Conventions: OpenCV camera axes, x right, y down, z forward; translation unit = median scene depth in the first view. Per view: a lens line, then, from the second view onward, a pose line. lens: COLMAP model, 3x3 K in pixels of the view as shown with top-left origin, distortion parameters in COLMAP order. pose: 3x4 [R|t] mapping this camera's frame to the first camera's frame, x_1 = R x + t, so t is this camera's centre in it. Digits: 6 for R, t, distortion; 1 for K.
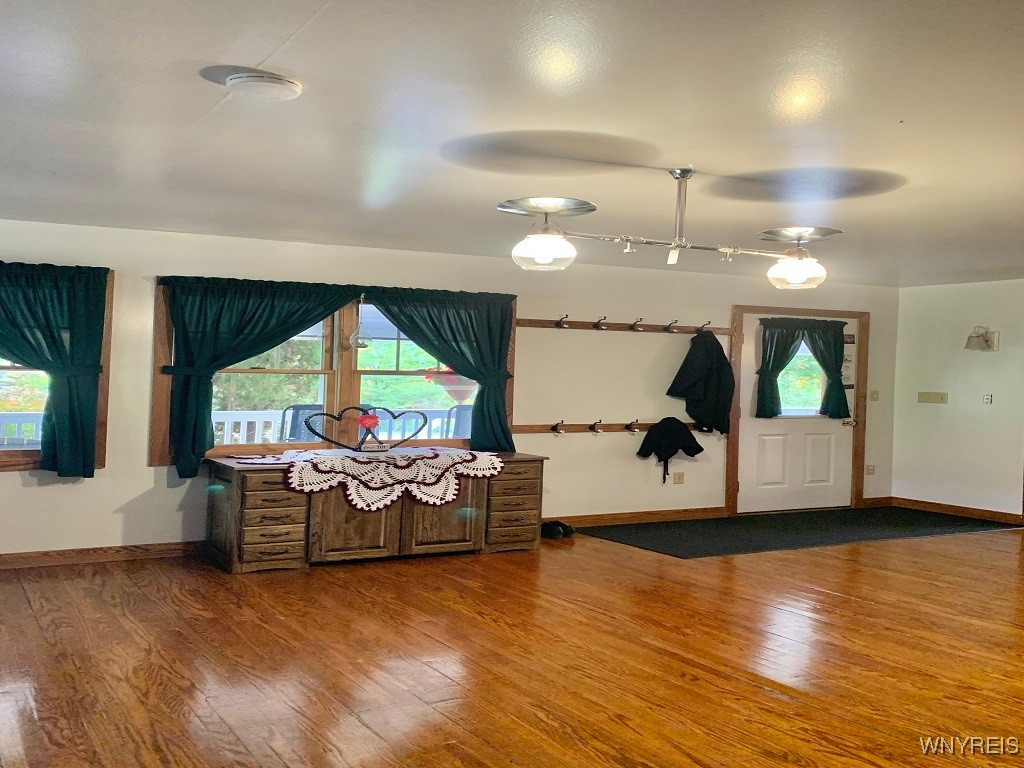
lens RADIAL K [[1033.4, 0, 511.9], [0, 1033.4, 438.1], [0, 0, 1]] dist [0.103095, -0.277989]
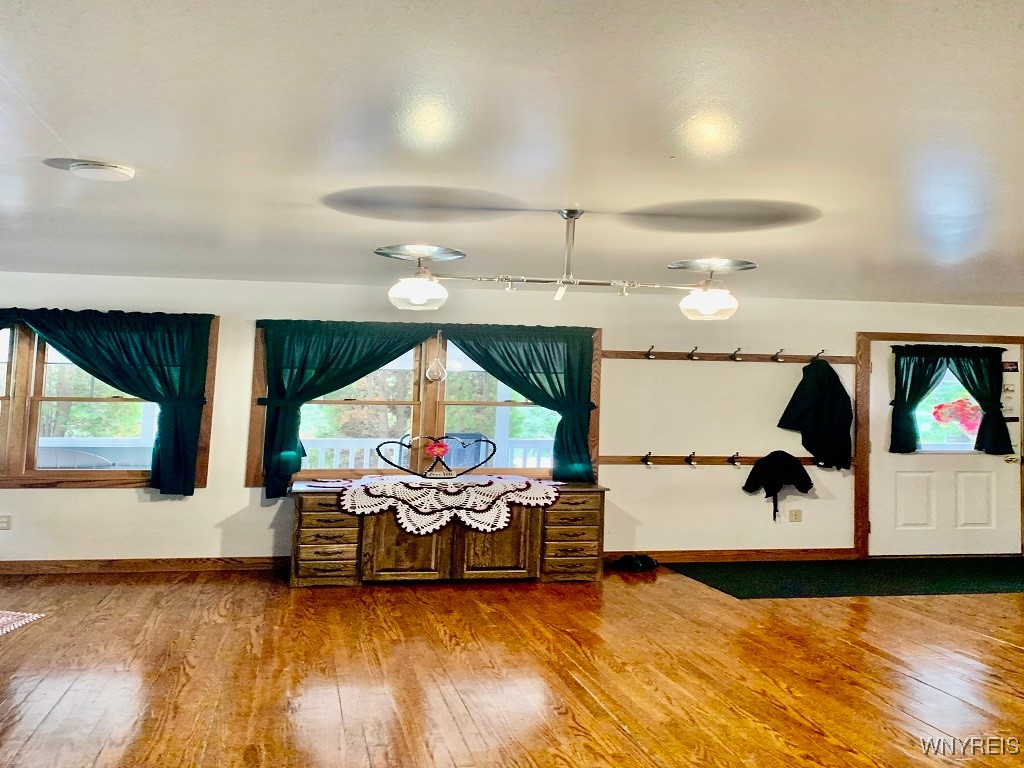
lens RADIAL K [[1048.6, 0, 512.0], [0, 1048.6, 384.0], [0, 0, 1]] dist [0.085312, -0.278223]
pose [[0.948708, -0.005558, -0.316103, 0.278281], [-0.019741, 0.996853, -0.076775, -0.002271], [0.315535, 0.079078, 0.945613, 0.003672]]
